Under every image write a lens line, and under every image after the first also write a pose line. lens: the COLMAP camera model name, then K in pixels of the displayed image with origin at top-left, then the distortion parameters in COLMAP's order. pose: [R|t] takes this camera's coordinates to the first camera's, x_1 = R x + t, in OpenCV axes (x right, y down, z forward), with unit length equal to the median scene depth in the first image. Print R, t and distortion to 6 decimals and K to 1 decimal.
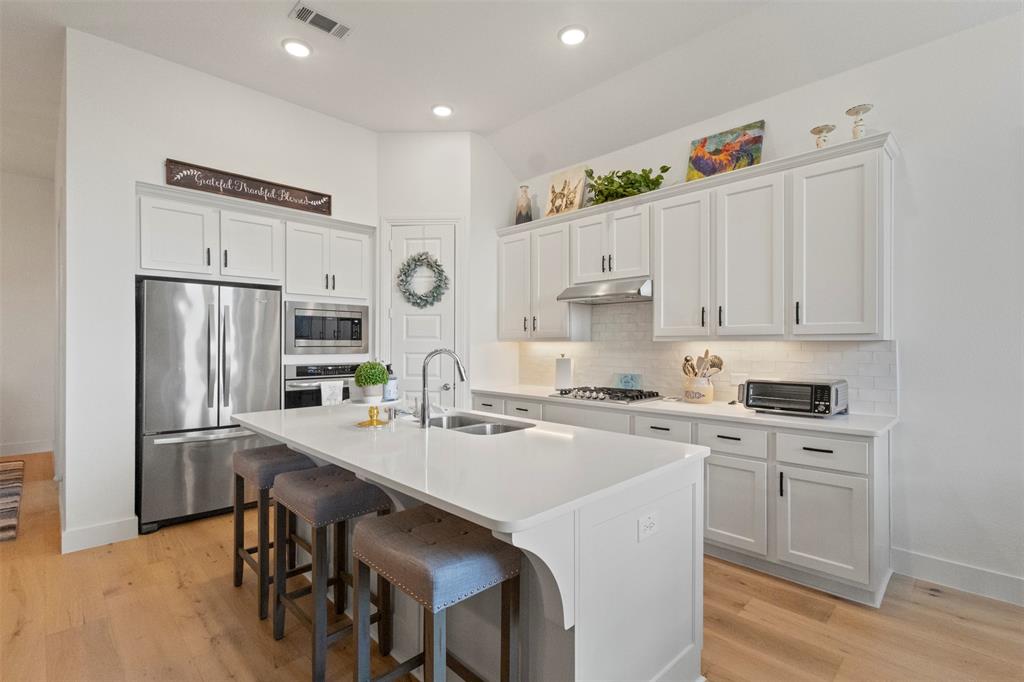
lens RADIAL K [[475.6, 0, 506.3], [0, 475.6, 341.6], [0, 0, 1]] dist [0.000869, 0.000382]
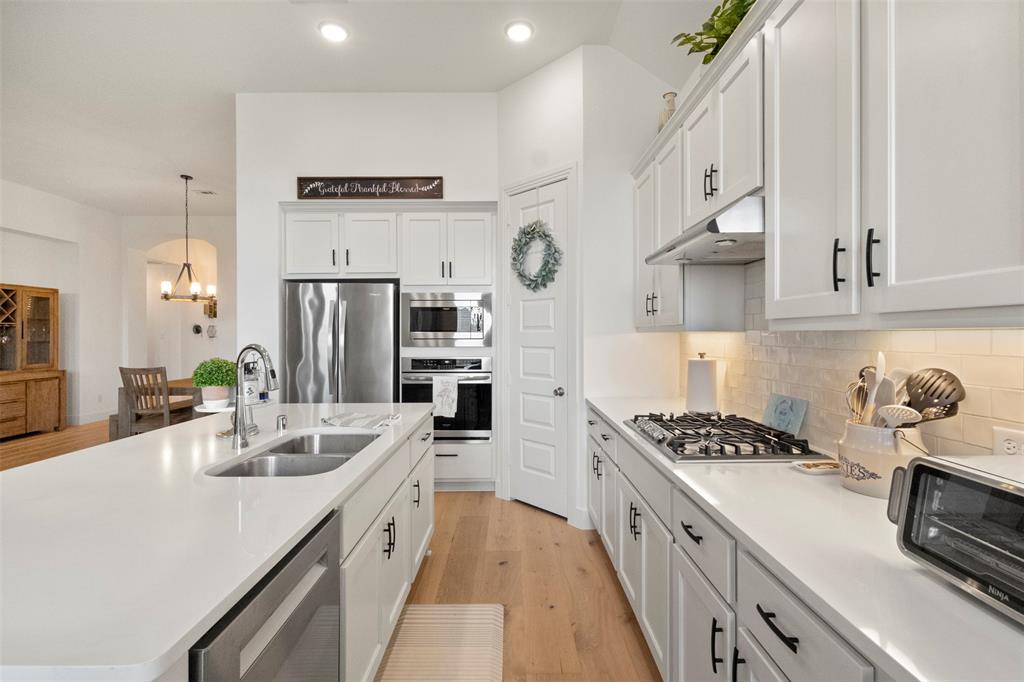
lens RADIAL K [[475.6, 0, 509.5], [0, 475.6, 340.5], [0, 0, 1]] dist [0.000869, 0.000382]
pose [[0.712822, 0.006336, -0.701317, 0.393525], [0.005499, 0.999878, 0.014622, 0.000251], [0.701324, -0.014279, 0.712700, 0.439168]]
